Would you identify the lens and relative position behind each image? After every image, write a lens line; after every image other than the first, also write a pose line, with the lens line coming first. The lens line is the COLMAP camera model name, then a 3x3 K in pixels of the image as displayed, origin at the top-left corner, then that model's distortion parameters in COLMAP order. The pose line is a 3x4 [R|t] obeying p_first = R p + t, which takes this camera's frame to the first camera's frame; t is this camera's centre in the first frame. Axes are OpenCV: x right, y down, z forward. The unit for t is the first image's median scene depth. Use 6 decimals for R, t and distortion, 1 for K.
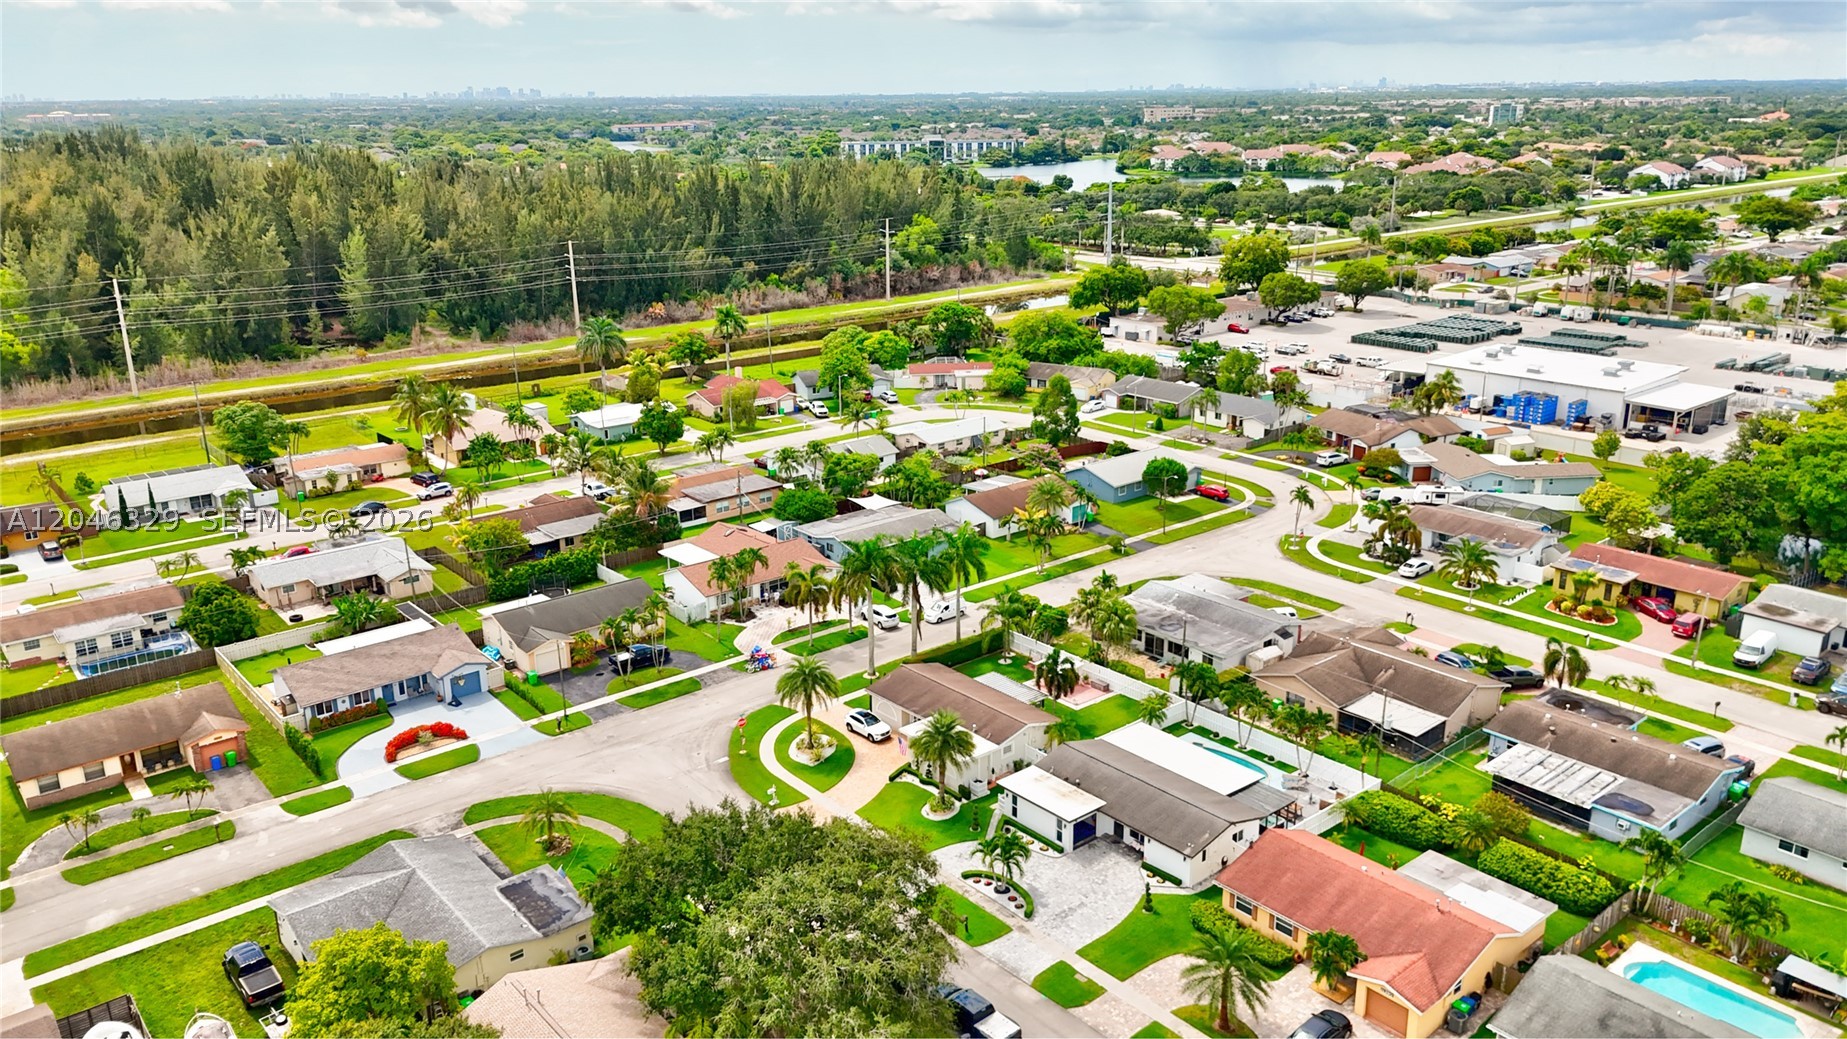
lens RADIAL K [[1362.7, 0, 924.2], [0, 1362.7, 526.5], [0, 0, 1]] dist [0.080459, -0.088835]
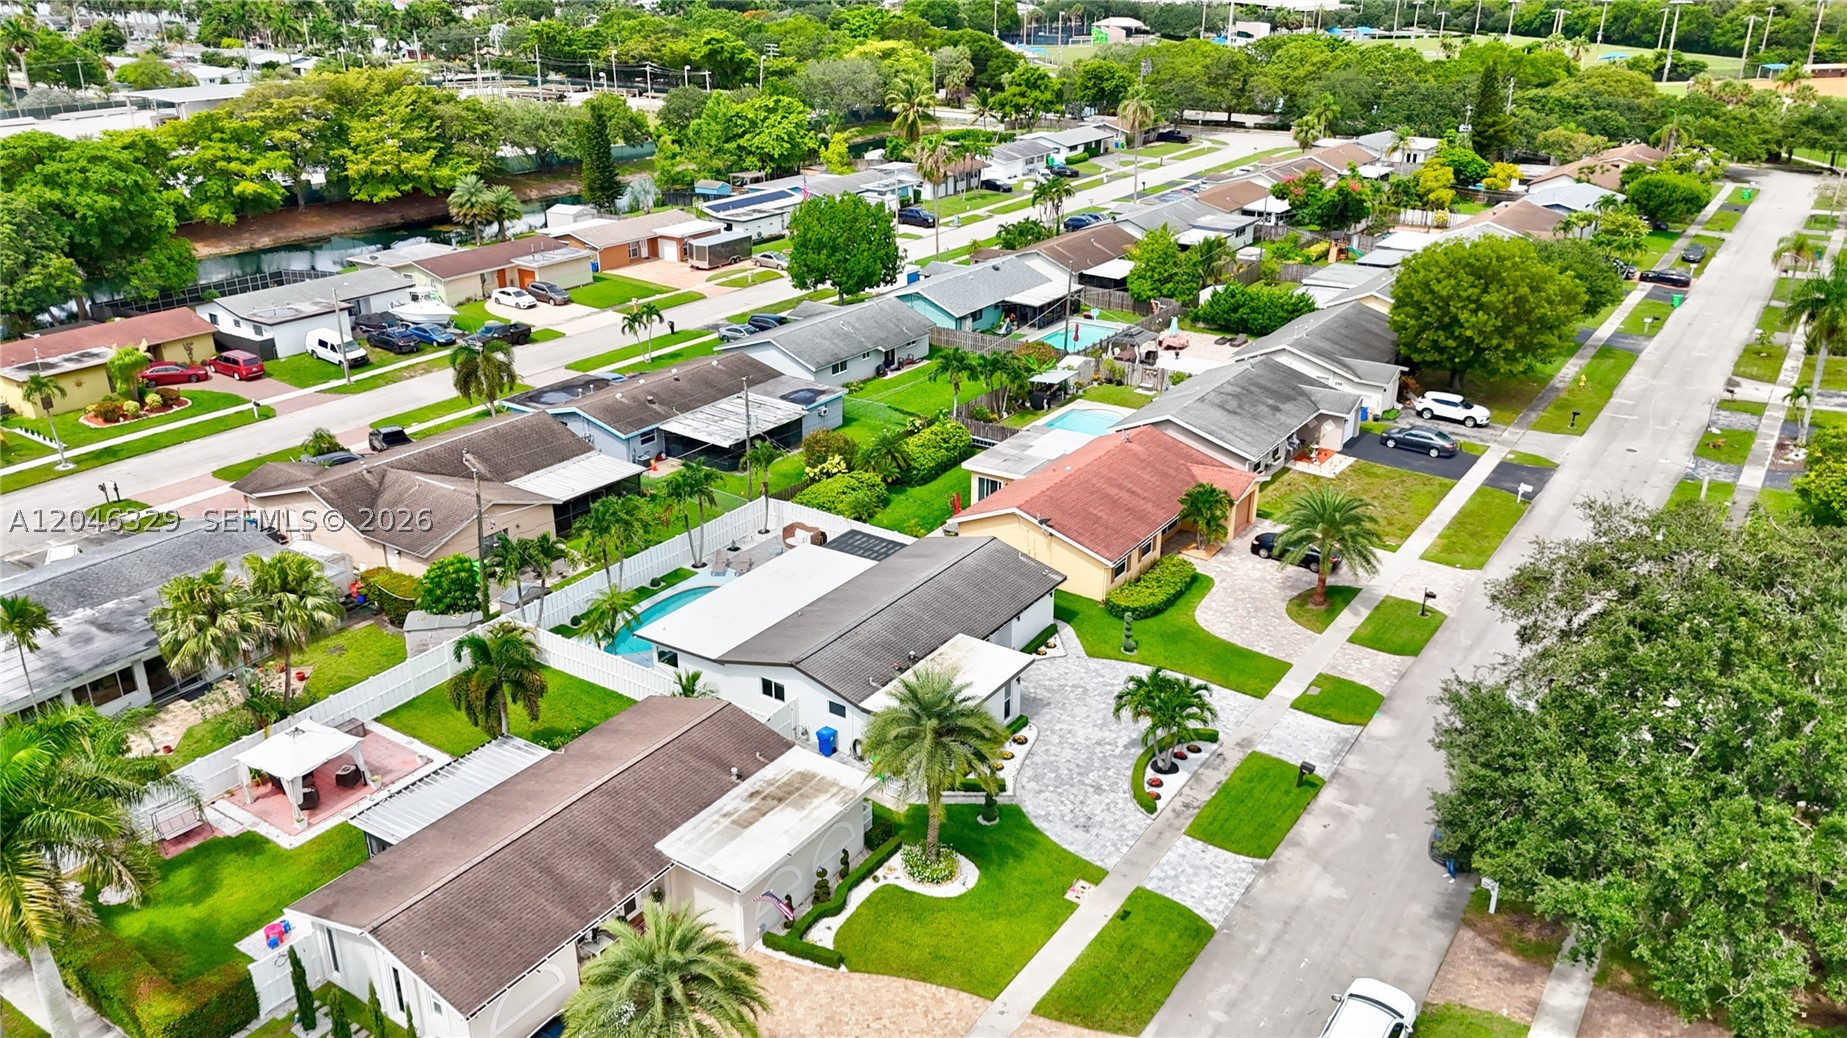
lens RADIAL K [[1362.7, 0, 924.2], [0, 1362.7, 526.0], [0, 0, 1]] dist [0.080459, -0.088835]
pose [[-0.271061, -0.364736, 0.890782, -0.276969], [0.291931, 0.850690, 0.437153, -0.078885], [-0.917225, 0.378542, -0.124111, 0.766161]]
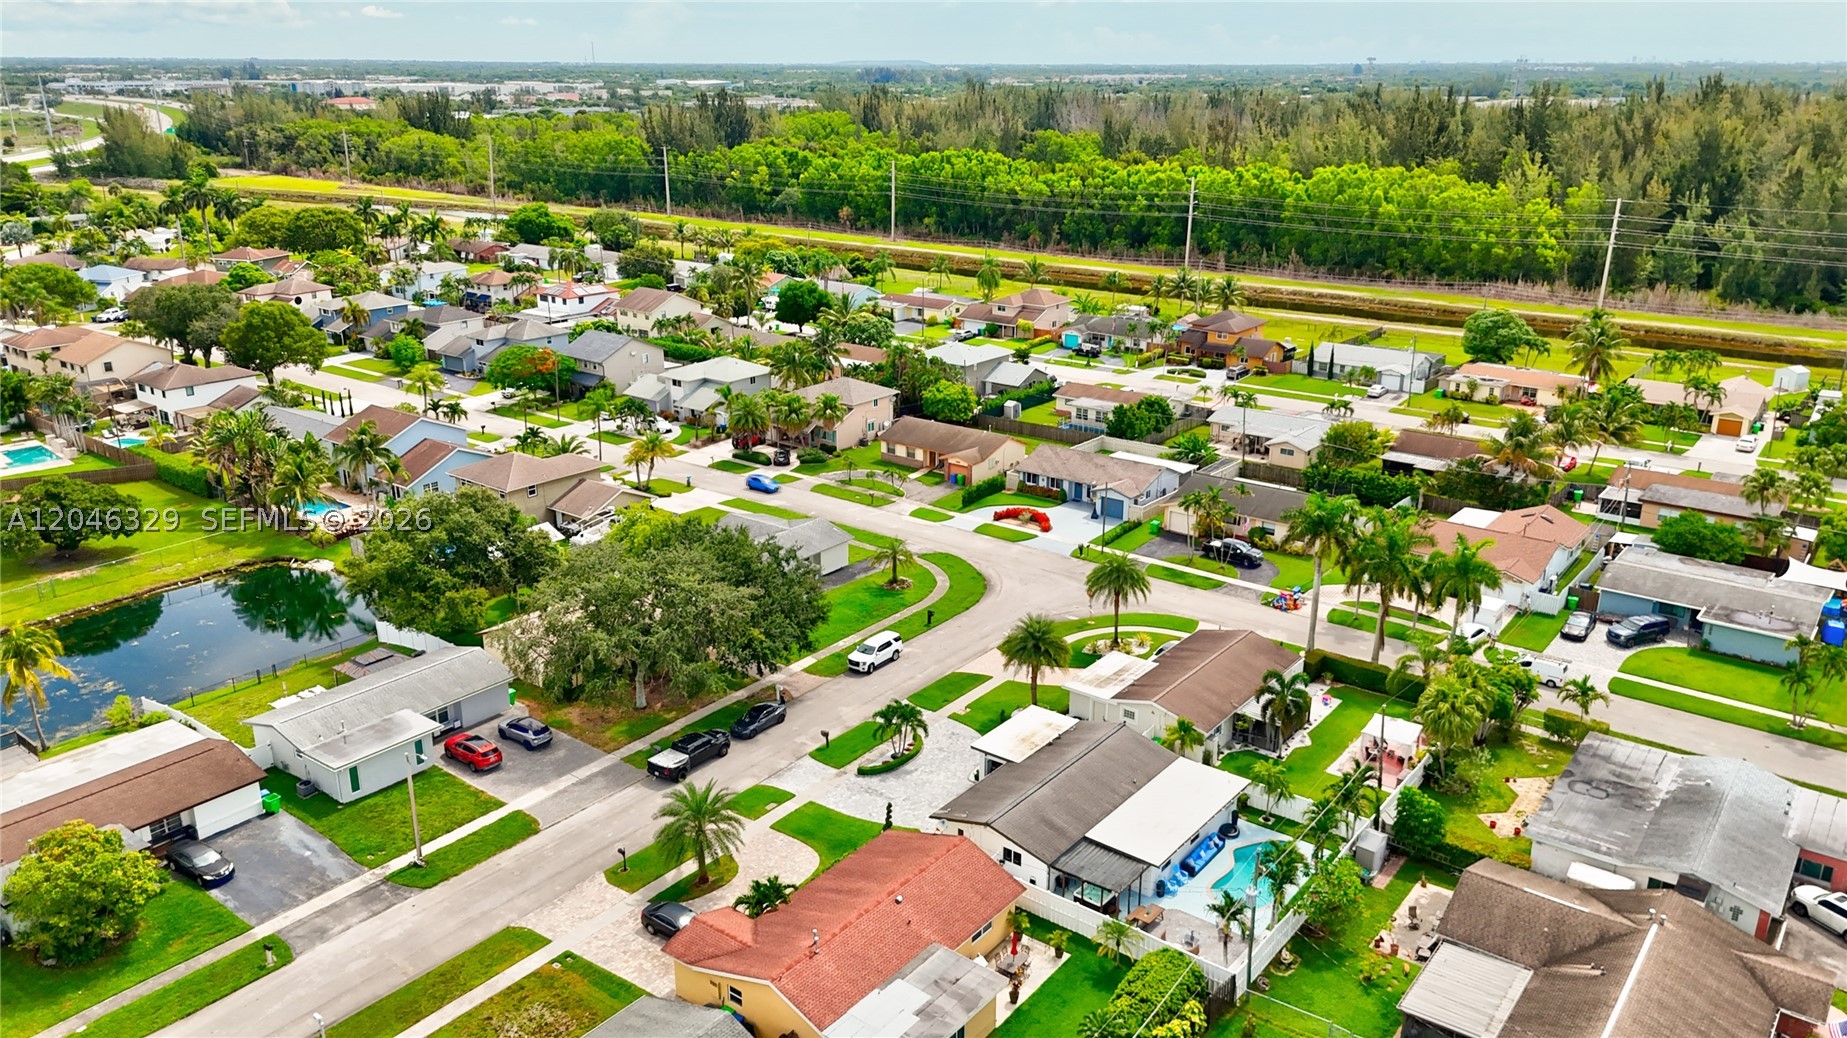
lens RADIAL K [[1362.7, 0, 924.2], [0, 1362.7, 526.0], [0, 0, 1]] dist [0.080459, -0.088835]
pose [[0.217577, 0.326081, -0.919963, 0.636758], [-0.300701, 0.919092, 0.254654, -0.106500], [0.928568, 0.221227, 0.298026, 0.459250]]
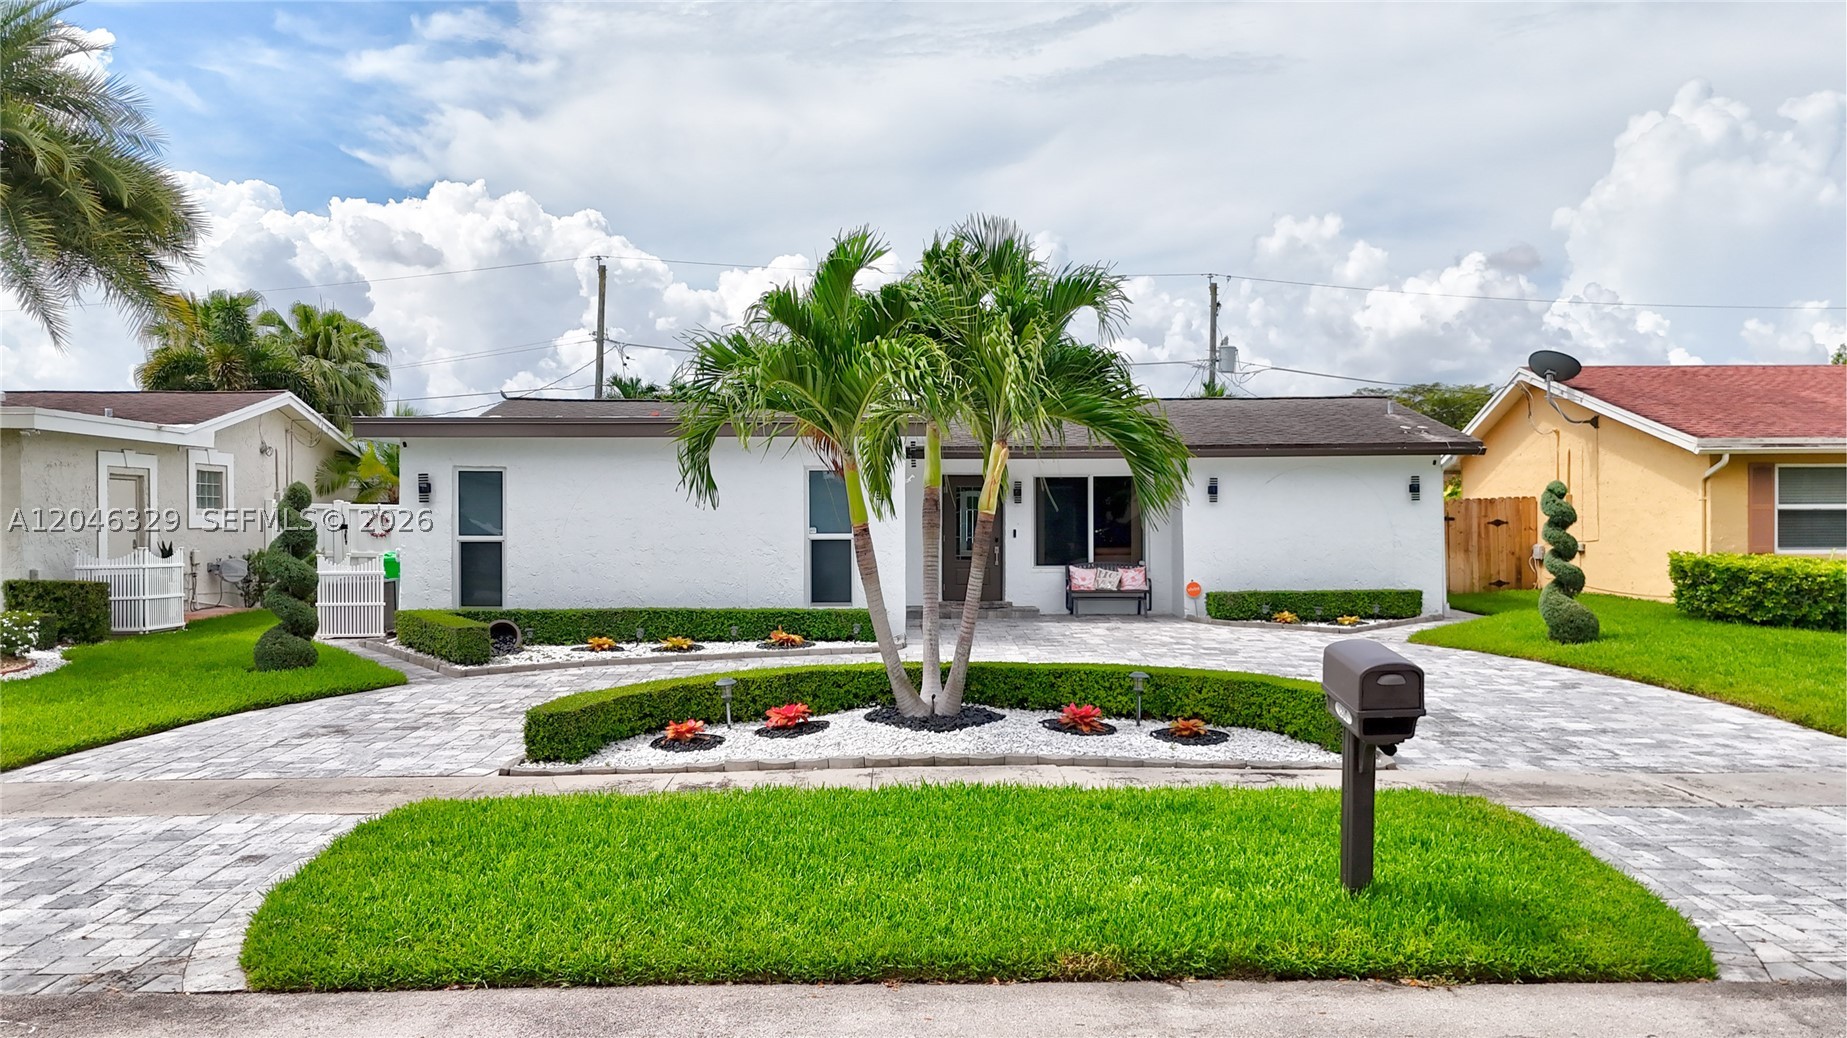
lens RADIAL K [[1362.7, 0, 924.2], [0, 1362.7, 526.0], [0, 0, 1]] dist [0.080459, -0.088835]
pose [[0.626103, 0.000513, 0.779740, -0.026972], [0.234297, 0.953664, -0.188760, 0.183986], [-0.743707, 0.300873, 0.596972, 0.624861]]
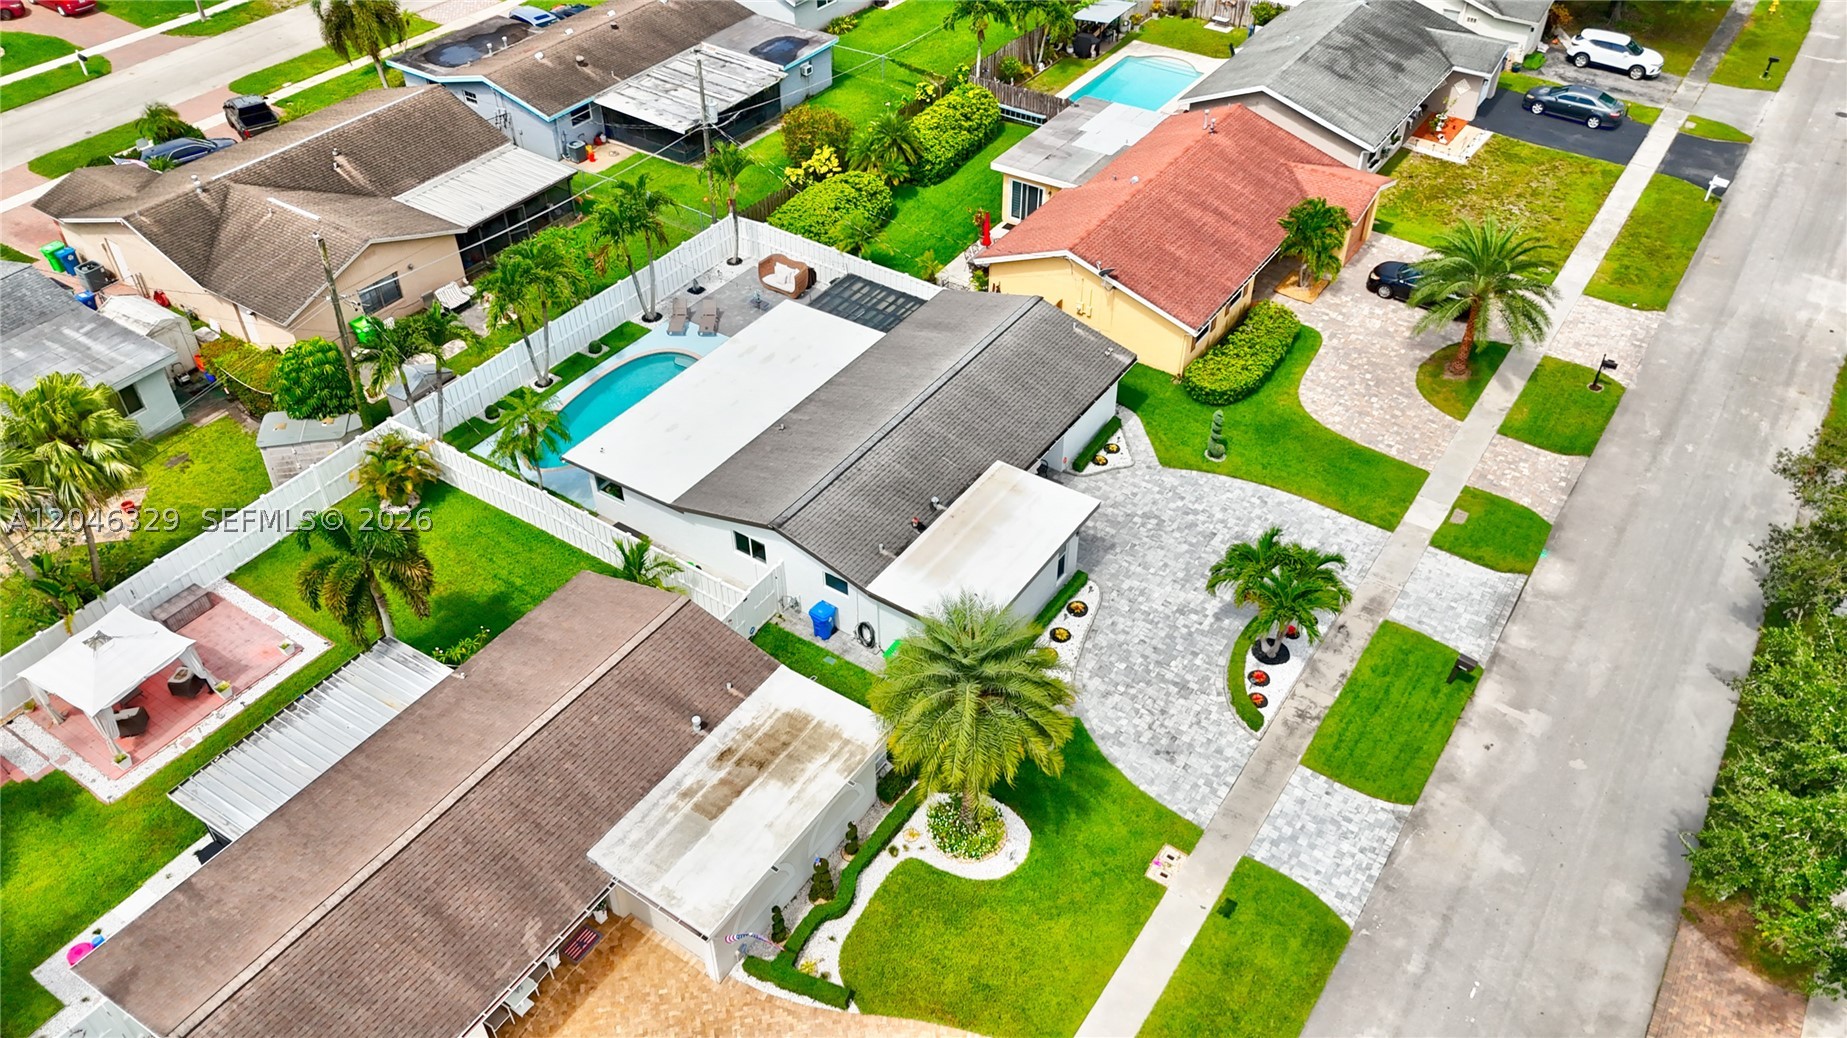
lens RADIAL K [[1368.6, 0, 923.4], [0, 1368.6, 524.4], [0, 0, 1]] dist [0.058594, -0.049896]
pose [[-0.274227, -0.613269, 0.740743, -0.150600], [0.297038, 0.678590, 0.671777, -0.069479], [-0.914641, 0.404249, -0.003924, 0.738448]]
